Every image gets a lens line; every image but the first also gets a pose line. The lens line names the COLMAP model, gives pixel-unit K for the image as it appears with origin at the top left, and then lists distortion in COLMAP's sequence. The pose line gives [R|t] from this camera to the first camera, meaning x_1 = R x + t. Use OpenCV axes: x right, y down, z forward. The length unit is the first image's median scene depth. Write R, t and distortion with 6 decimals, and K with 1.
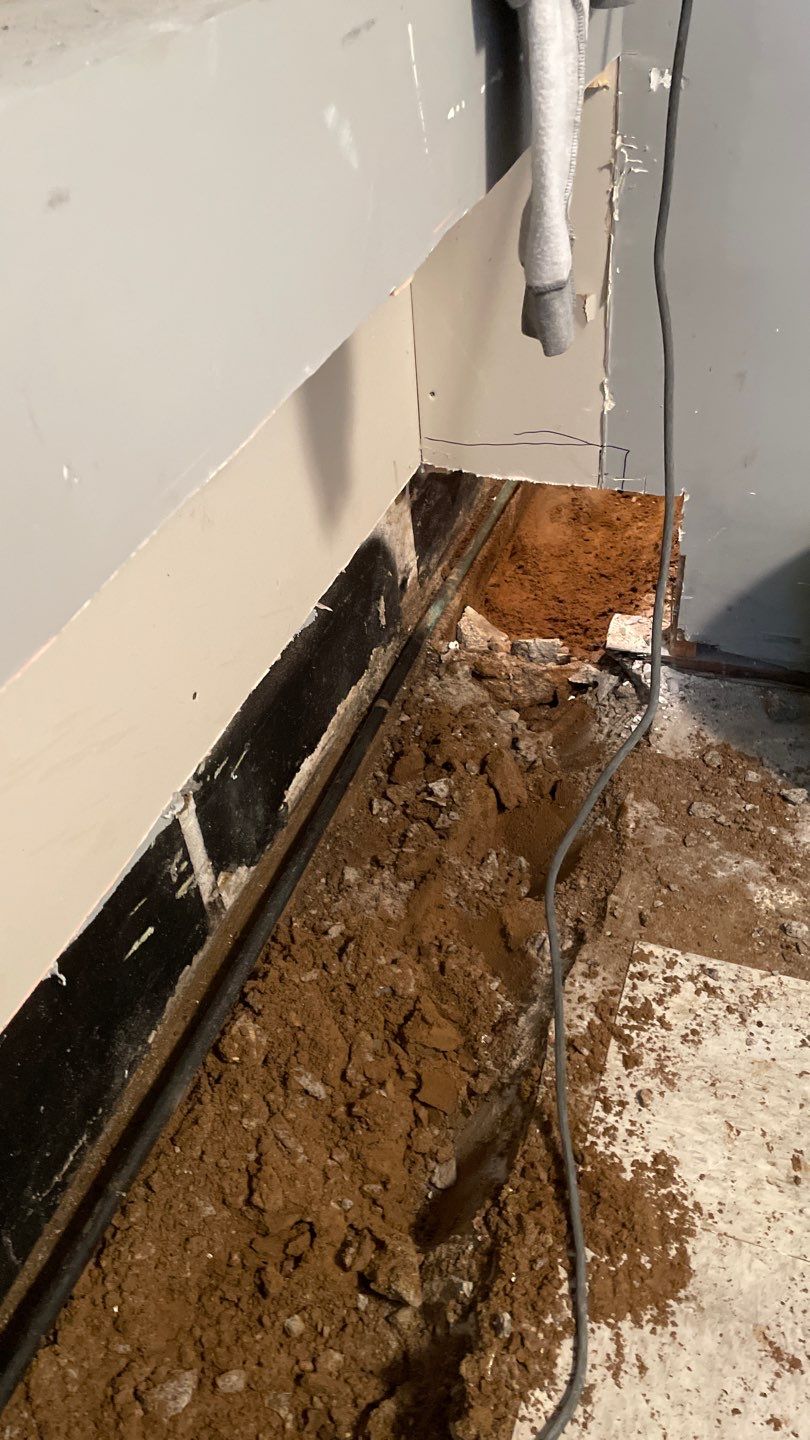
lens RADIAL K [[1010.3, 0, 405.0], [0, 1010.3, 720.0], [0, 0, 1]] dist [0.054304, 0.000449]
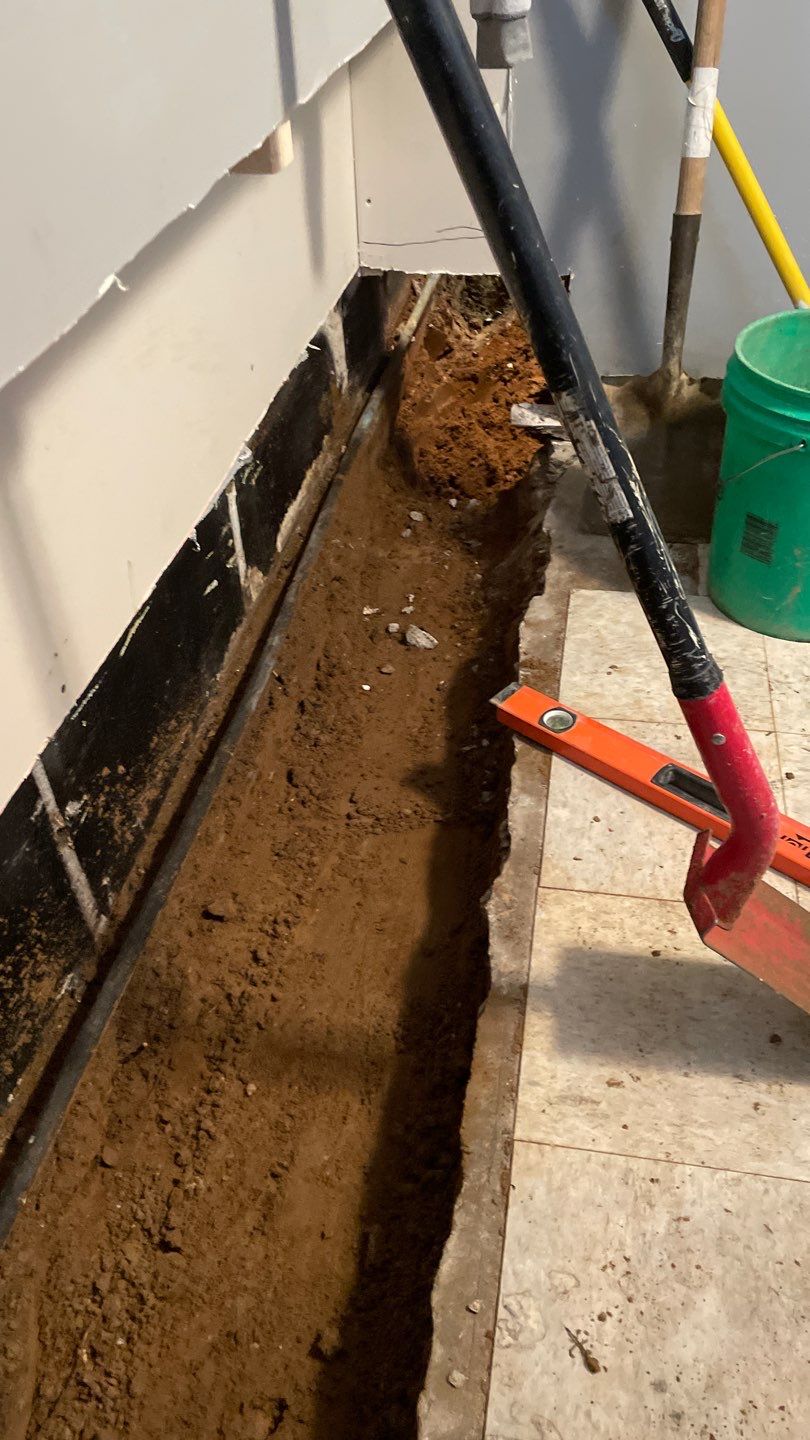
lens RADIAL K [[1051.3, 0, 405.0], [0, 1051.3, 720.0], [0, 0, 1]] dist [0.003248, 0.000634]
pose [[0.983851, -0.090240, 0.154577, -0.184510], [0.091709, 0.995783, -0.002385, 0.316526], [-0.153710, 0.016522, 0.987978, -0.267597]]
